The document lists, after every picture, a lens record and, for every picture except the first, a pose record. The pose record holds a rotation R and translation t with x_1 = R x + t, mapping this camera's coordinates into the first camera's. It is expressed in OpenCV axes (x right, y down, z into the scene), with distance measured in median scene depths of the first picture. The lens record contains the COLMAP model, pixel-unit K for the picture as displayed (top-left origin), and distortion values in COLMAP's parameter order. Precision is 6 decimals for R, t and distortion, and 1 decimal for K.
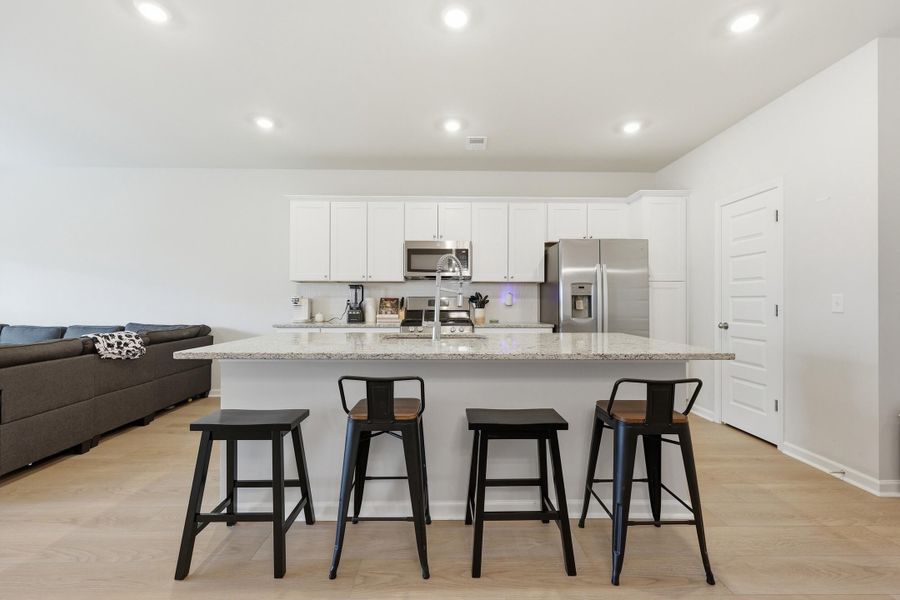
lens RADIAL K [[378.2, 0, 450.0], [0, 378.2, 300.0], [0, 0, 1]] dist [0.000012, -0.000133]
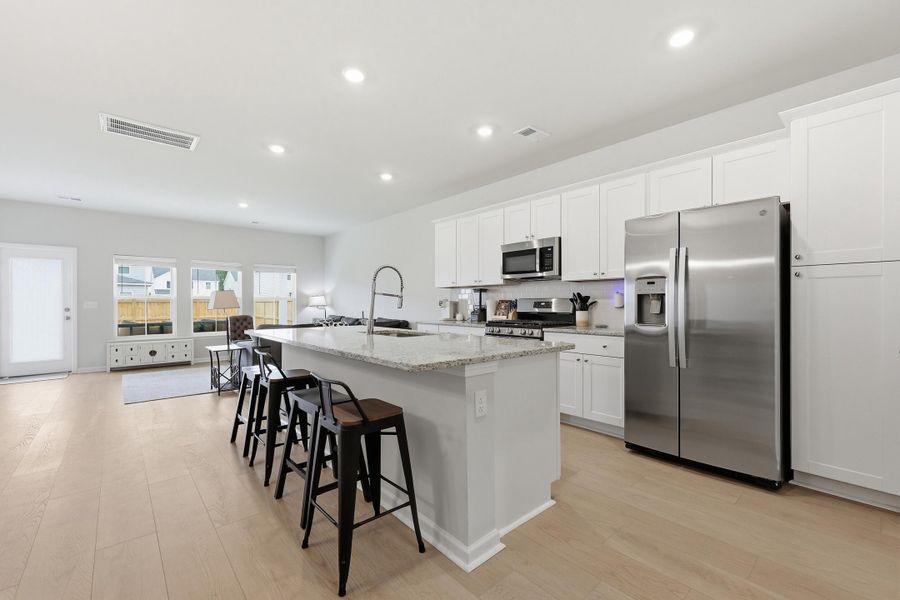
lens RADIAL K [[380.4, 0, 451.3], [0, 380.4, 303.4], [0, 0, 1]] dist [0.001708, 0.000078]
pose [[0.647870, -0.004113, -0.761740, 0.590167], [0.007584, 0.999971, 0.001051, 0.001815], [0.761713, -0.006458, 0.647882, 0.212347]]
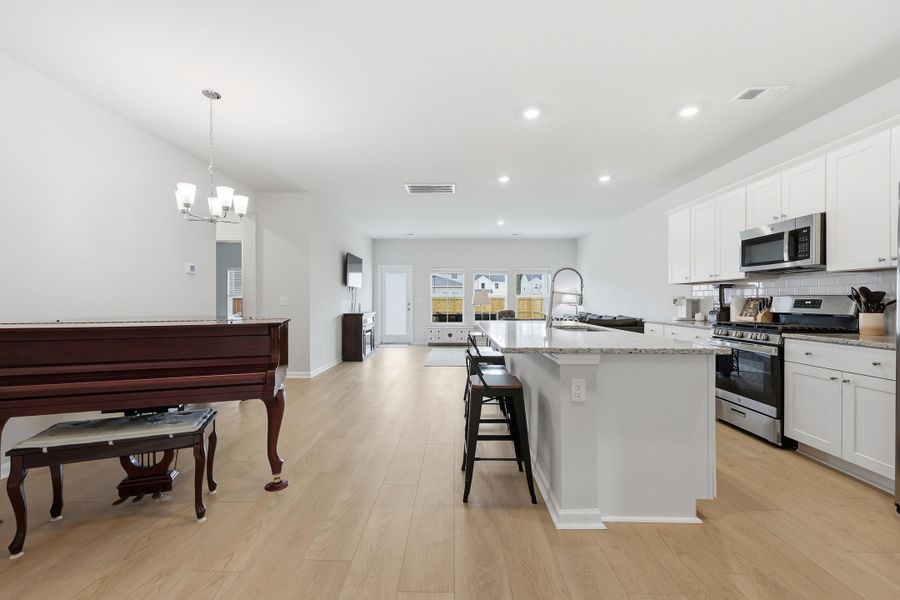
lens RADIAL K [[367.7, 0, 446.2], [0, 367.7, 300.2], [0, 0, 1]] dist [0.002874, 0.000267]
pose [[-0.040135, -0.003736, -0.999187, 0.751558], [0.002923, 0.999988, -0.003857, 0.001926], [0.999190, -0.003075, -0.040124, 0.357589]]
